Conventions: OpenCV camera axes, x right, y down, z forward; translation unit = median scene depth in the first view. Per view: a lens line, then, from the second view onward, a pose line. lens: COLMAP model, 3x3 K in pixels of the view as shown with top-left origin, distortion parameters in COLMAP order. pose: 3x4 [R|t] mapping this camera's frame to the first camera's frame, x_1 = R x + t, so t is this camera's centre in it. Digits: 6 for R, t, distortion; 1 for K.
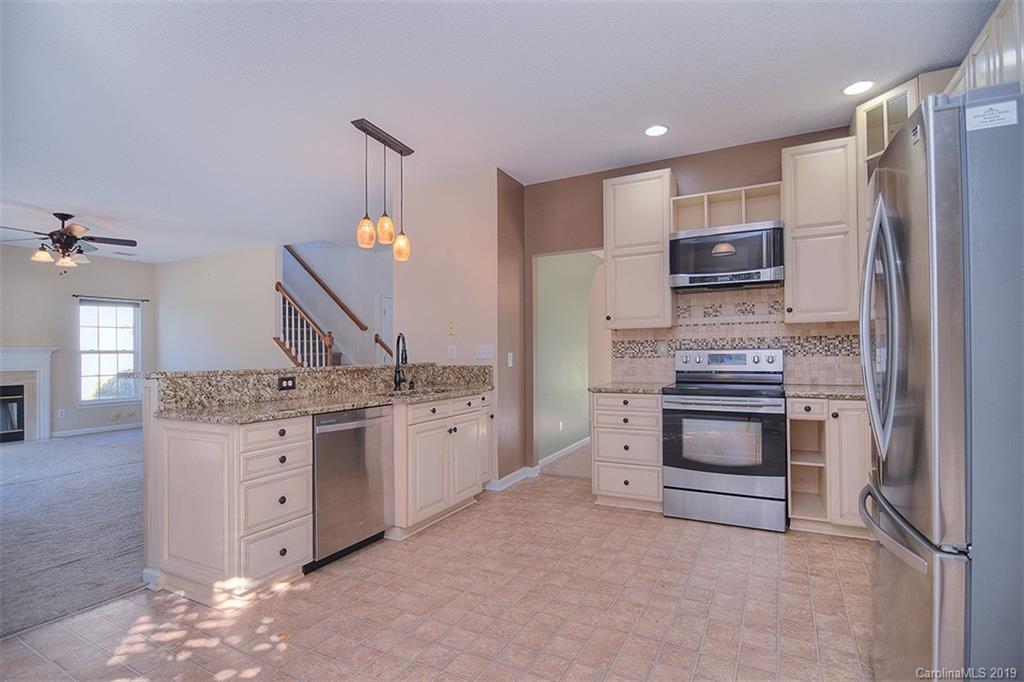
lens RADIAL K [[496.8, 0, 514.1], [0, 496.8, 343.5], [0, 0, 1]] dist [-0.016944, -0.000038]
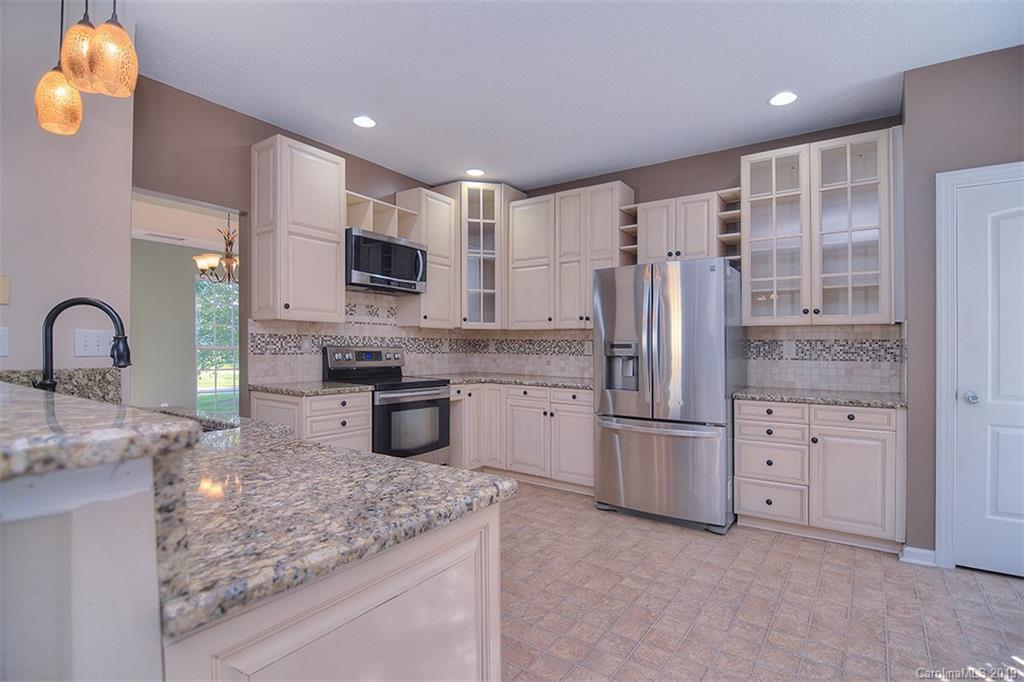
lens RADIAL K [[496.8, 0, 511.5], [0, 496.8, 345.6], [0, 0, 1]] dist [-0.016944, -0.000038]
pose [[0.124584, 0.020570, 0.991996, -0.665678], [-0.026361, 0.999501, -0.017415, 0.021707], [-0.991859, -0.023981, 0.125064, 0.608851]]
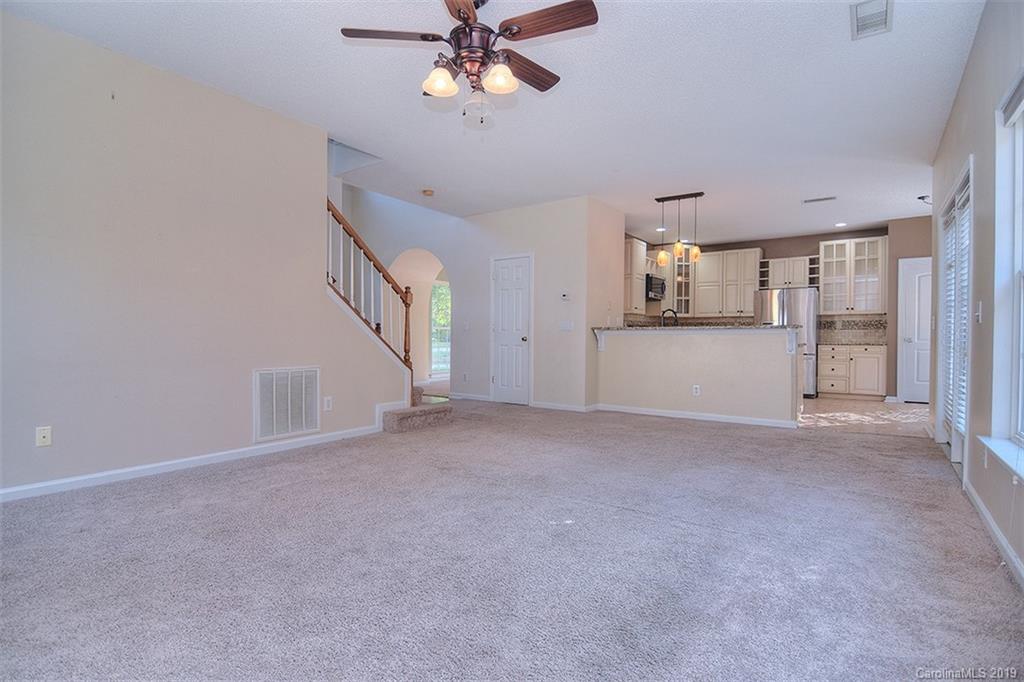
lens RADIAL K [[496.8, 0, 515.2], [0, 496.8, 346.4], [0, 0, 1]] dist [-0.016944, -0.000038]
pose [[0.143194, -0.004440, 0.989685, -2.204880], [-0.020556, 0.999761, 0.007459, 0.117594], [-0.989481, -0.021412, 0.143068, 1.396778]]
